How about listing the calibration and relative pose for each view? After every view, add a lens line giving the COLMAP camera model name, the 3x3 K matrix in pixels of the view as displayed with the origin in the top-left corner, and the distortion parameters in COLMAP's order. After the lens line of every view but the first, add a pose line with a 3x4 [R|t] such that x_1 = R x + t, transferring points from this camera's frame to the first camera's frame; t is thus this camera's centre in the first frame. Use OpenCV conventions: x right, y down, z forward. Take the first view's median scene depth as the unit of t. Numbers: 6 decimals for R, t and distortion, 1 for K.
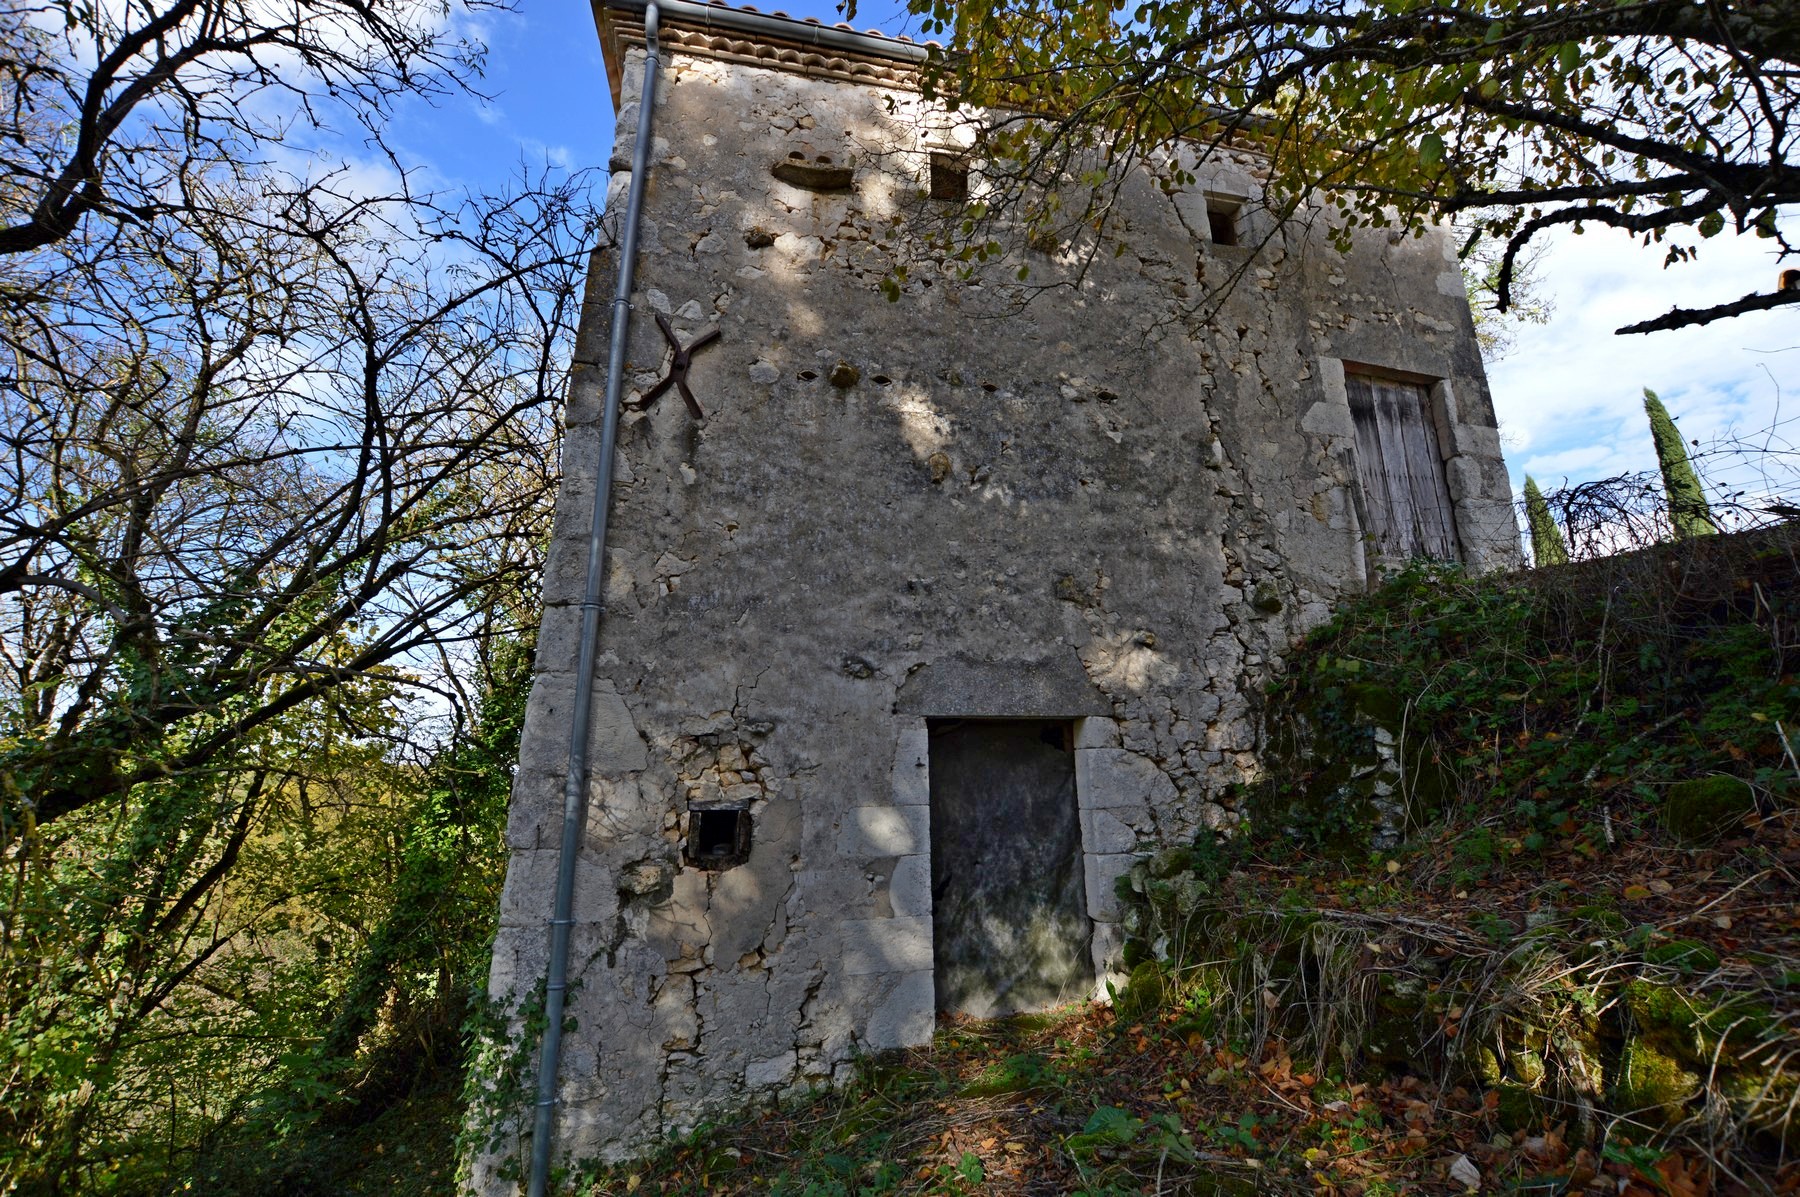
lens RADIAL K [[800.9, 0, 899.4], [0, 800.9, 601.1], [0, 0, 1]] dist [-0.029129, -0.000331]
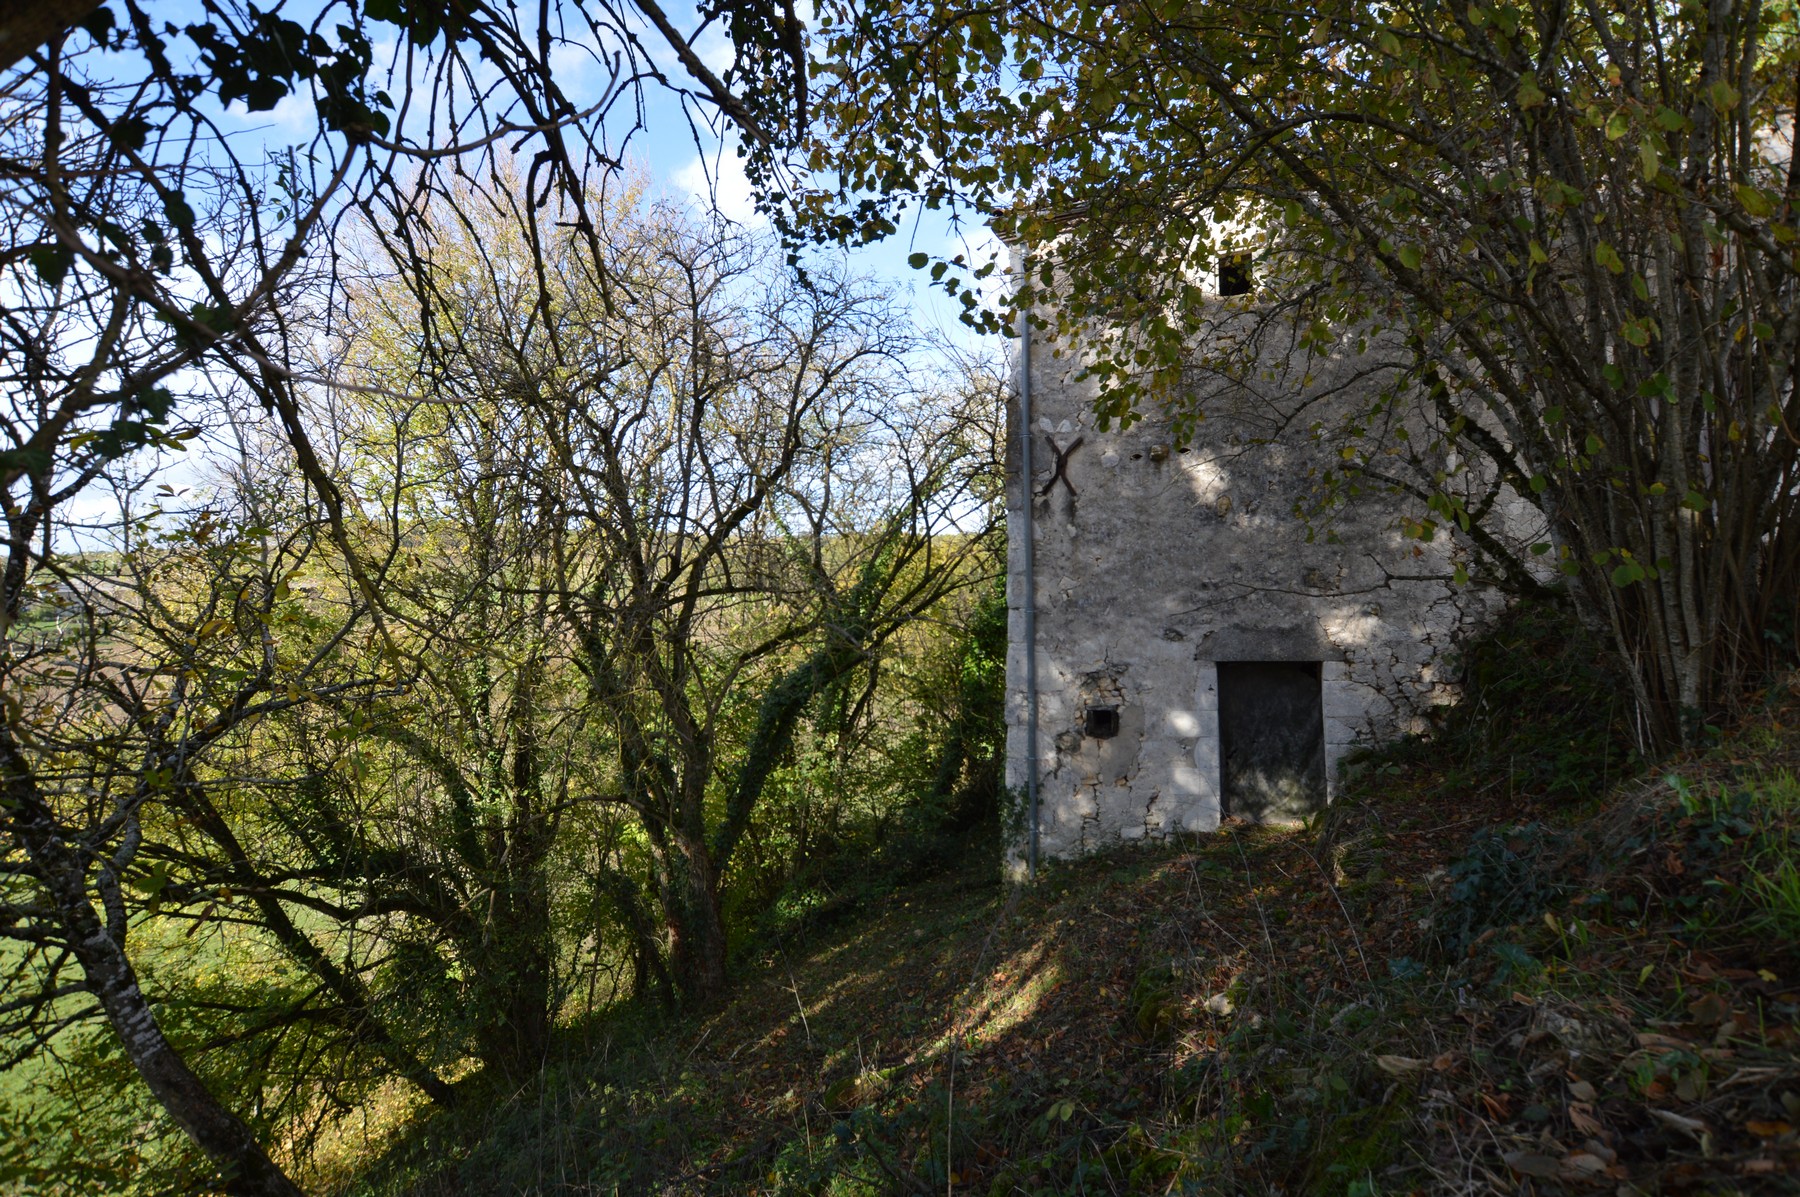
lens RADIAL K [[886.0, 0, 900.5], [0, 886.0, 600.3], [0, 0, 1]] dist [-0.005773, -0.000256]
pose [[0.824996, -0.003871, -0.565125, 0.549079], [0.165534, 0.957773, 0.235094, -0.541720], [0.540351, -0.287500, 0.790800, -0.843921]]
